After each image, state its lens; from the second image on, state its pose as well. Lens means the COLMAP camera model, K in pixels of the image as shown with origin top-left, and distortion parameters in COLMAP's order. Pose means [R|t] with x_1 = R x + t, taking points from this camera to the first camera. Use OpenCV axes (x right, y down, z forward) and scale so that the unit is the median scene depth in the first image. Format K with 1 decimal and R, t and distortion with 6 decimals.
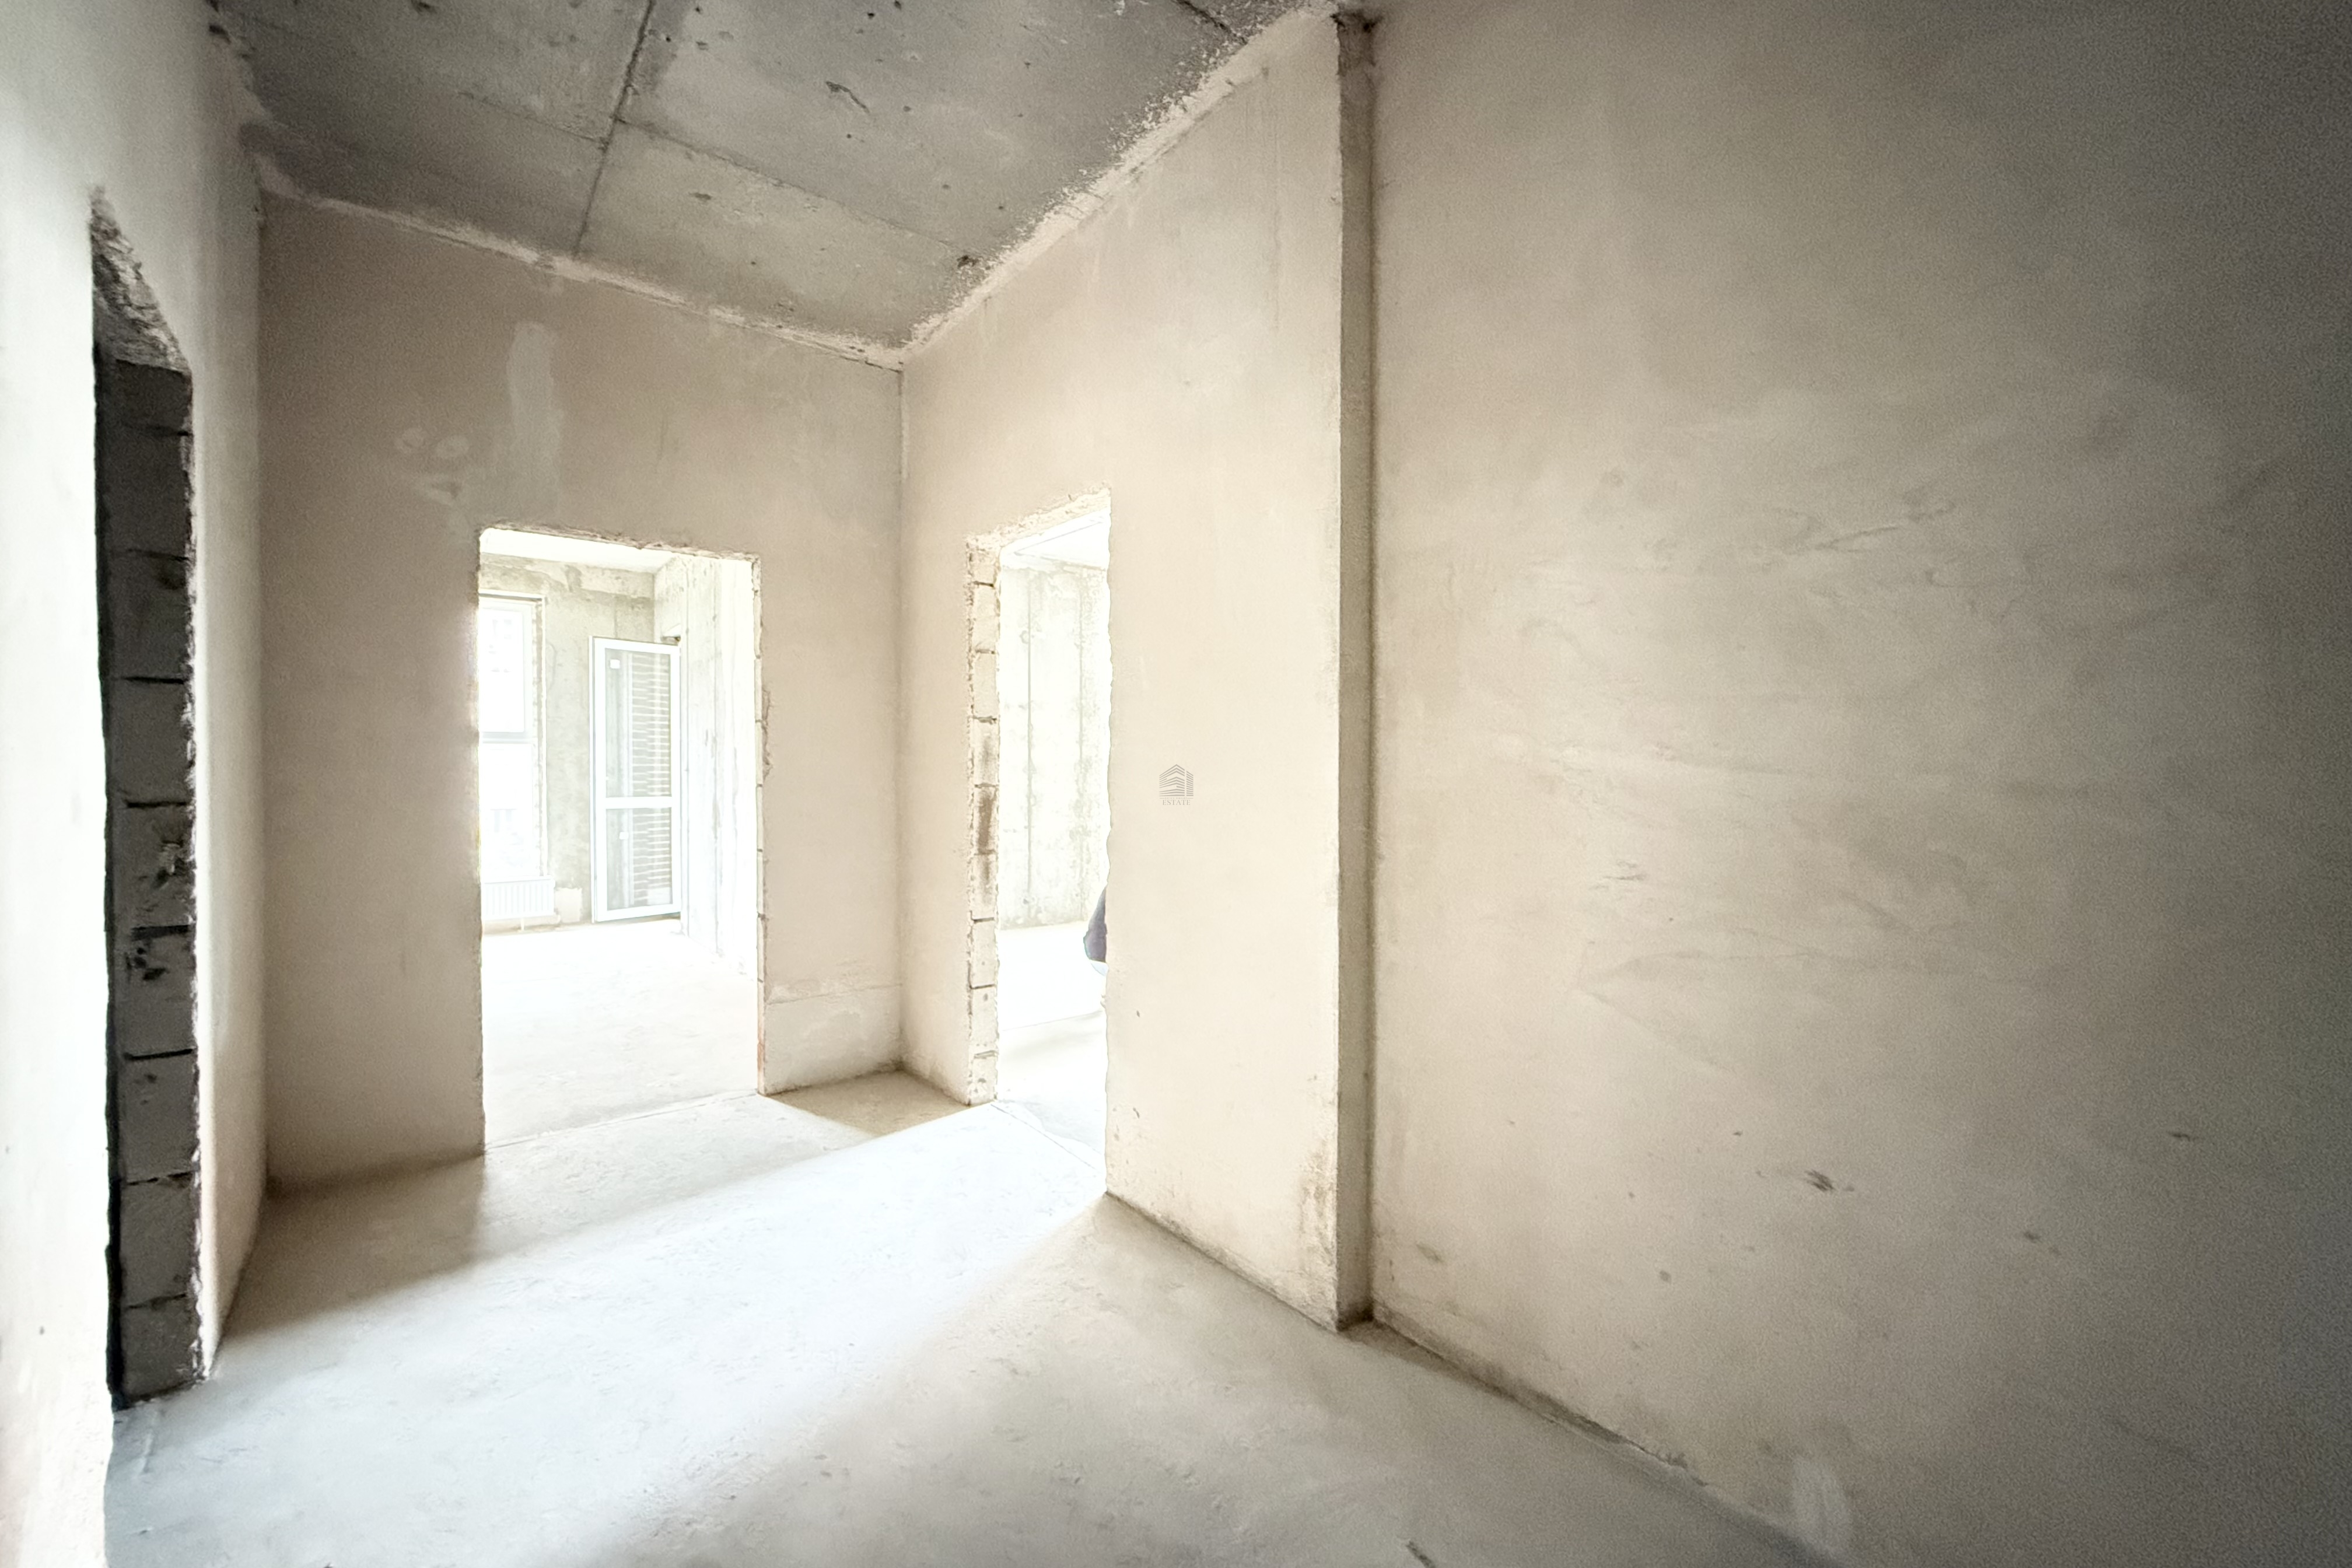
lens RADIAL K [[944.6, 0, 1167.7], [0, 944.6, 771.9], [0, 0, 1]] dist [-0.000752, -0.000014]
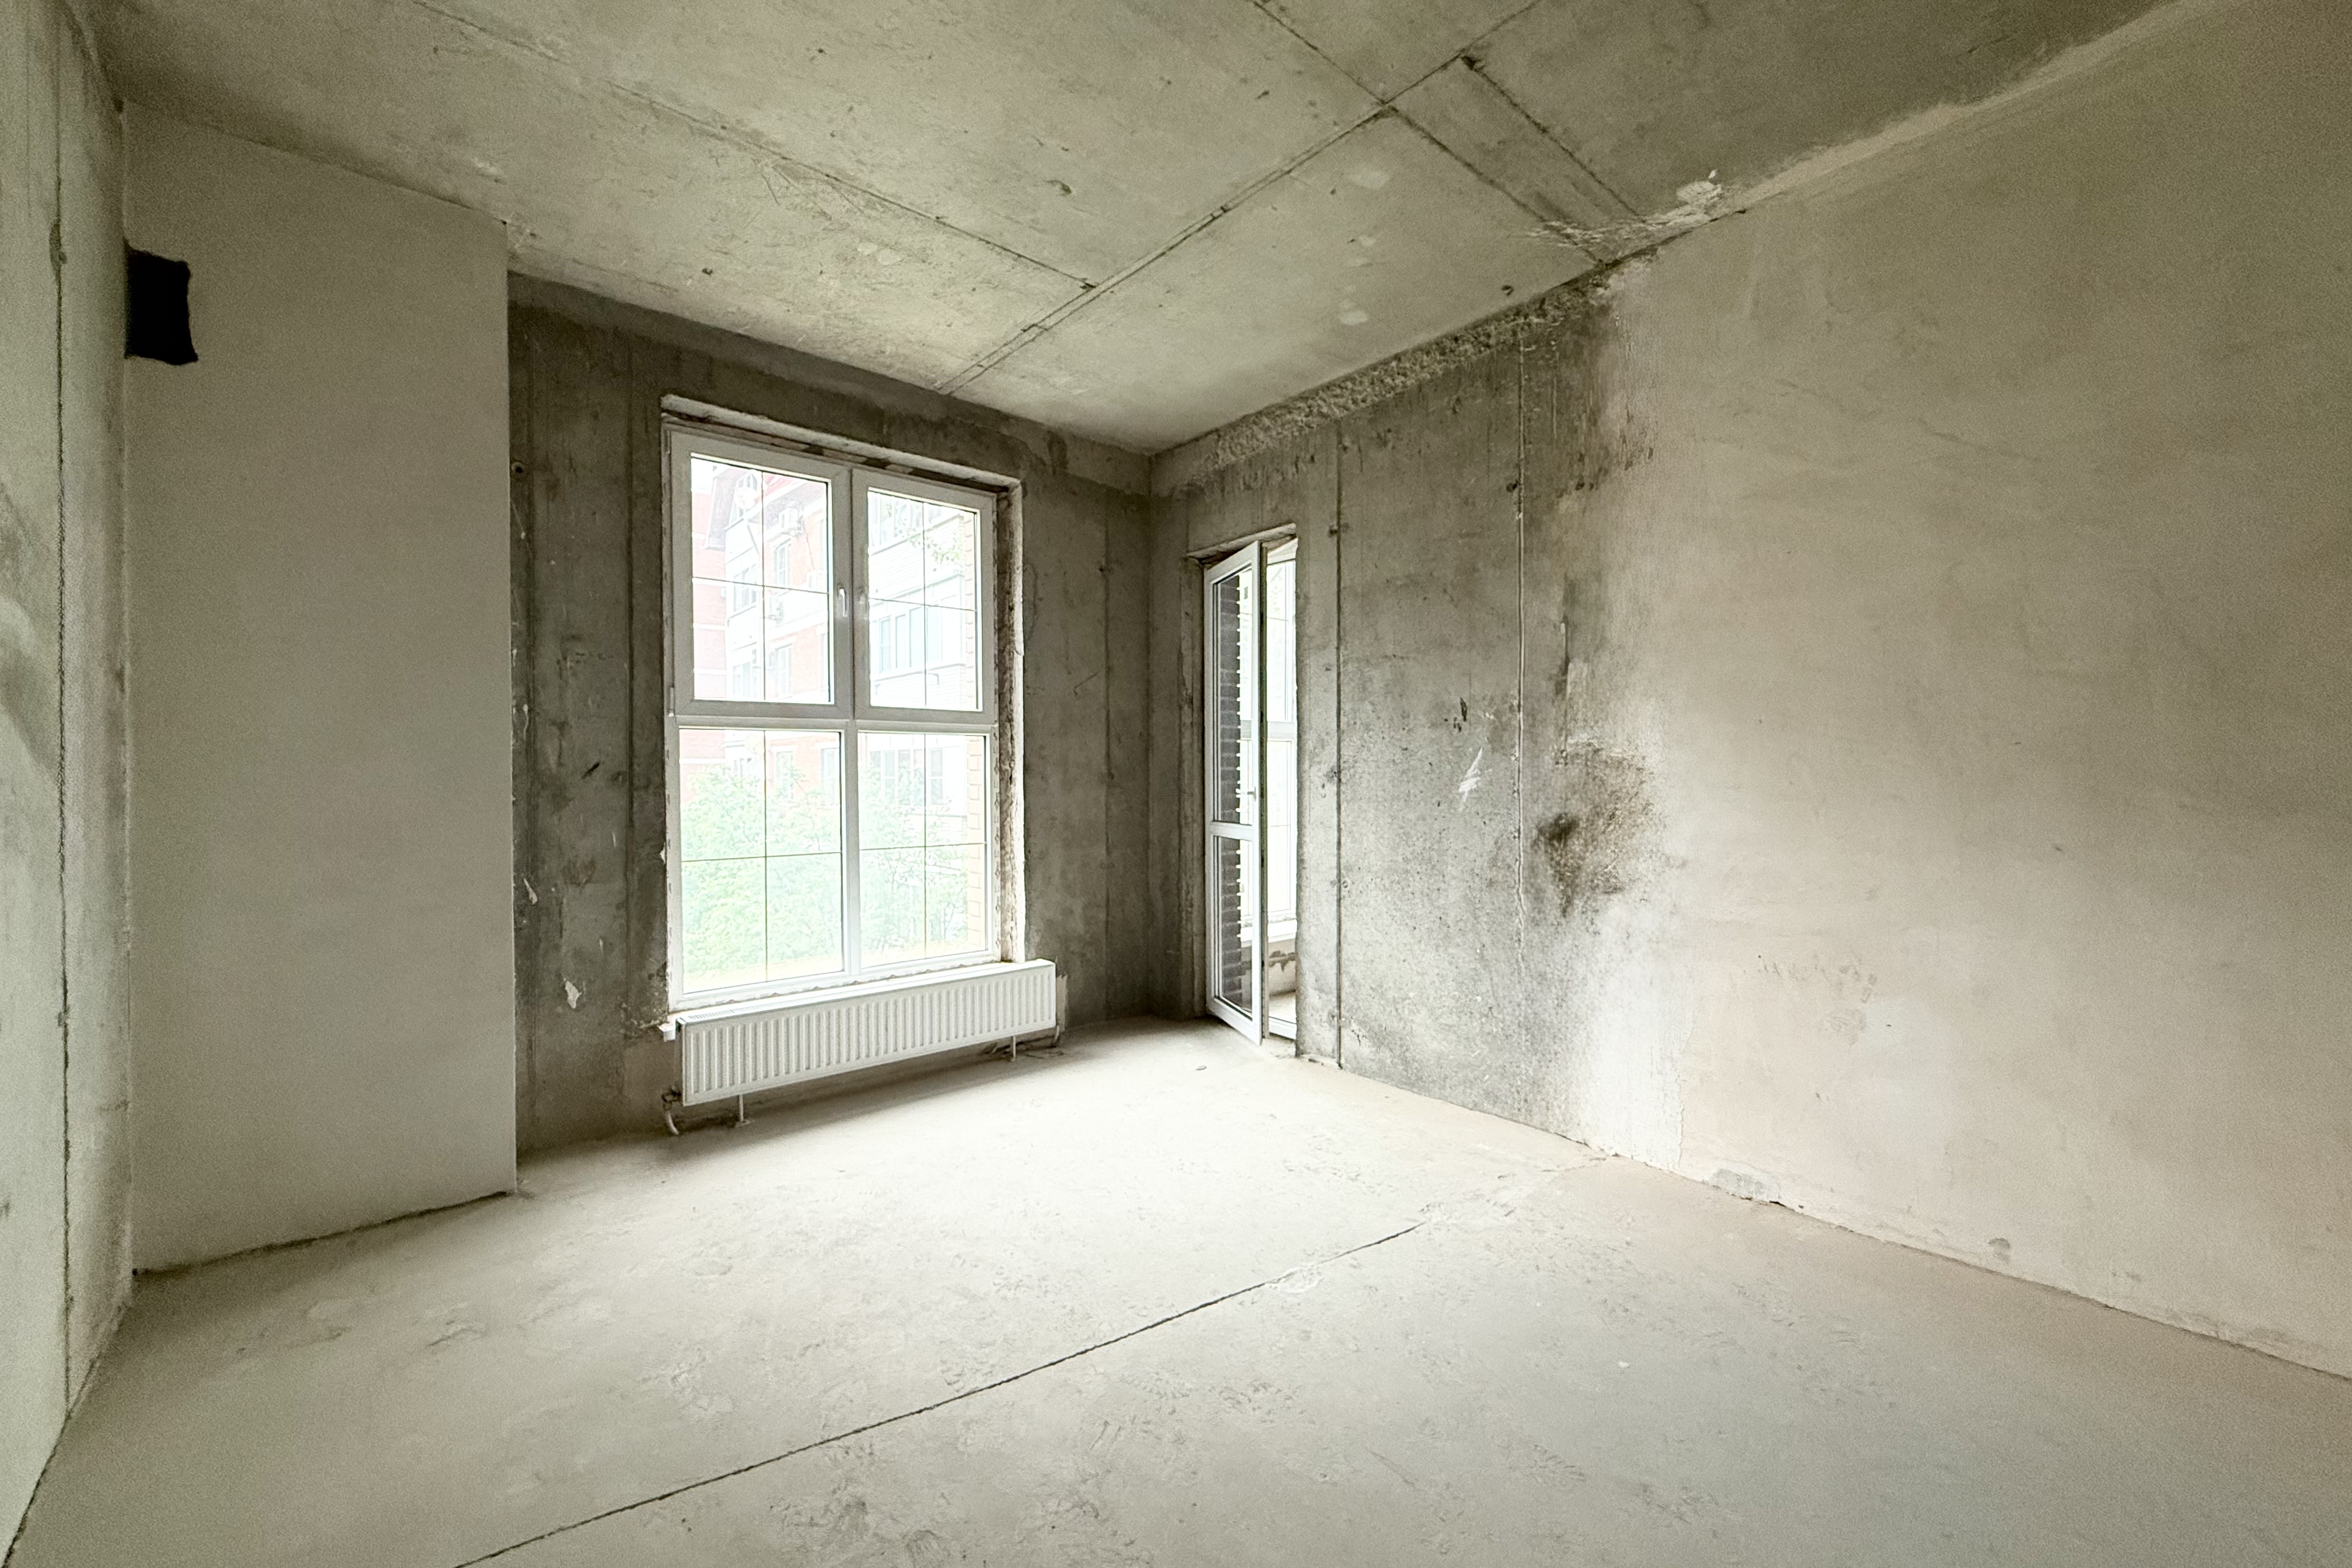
lens RADIAL K [[933.3, 0, 1165.2], [0, 933.3, 779.8], [0, 0, 1]] dist [-0.001314, 0.000120]
pose [[0.999852, -0.000121, 0.017213, -0.573672], [0.000102, 0.999999, 0.001095, -0.000657], [-0.017213, -0.001093, 0.999851, 0.411654]]
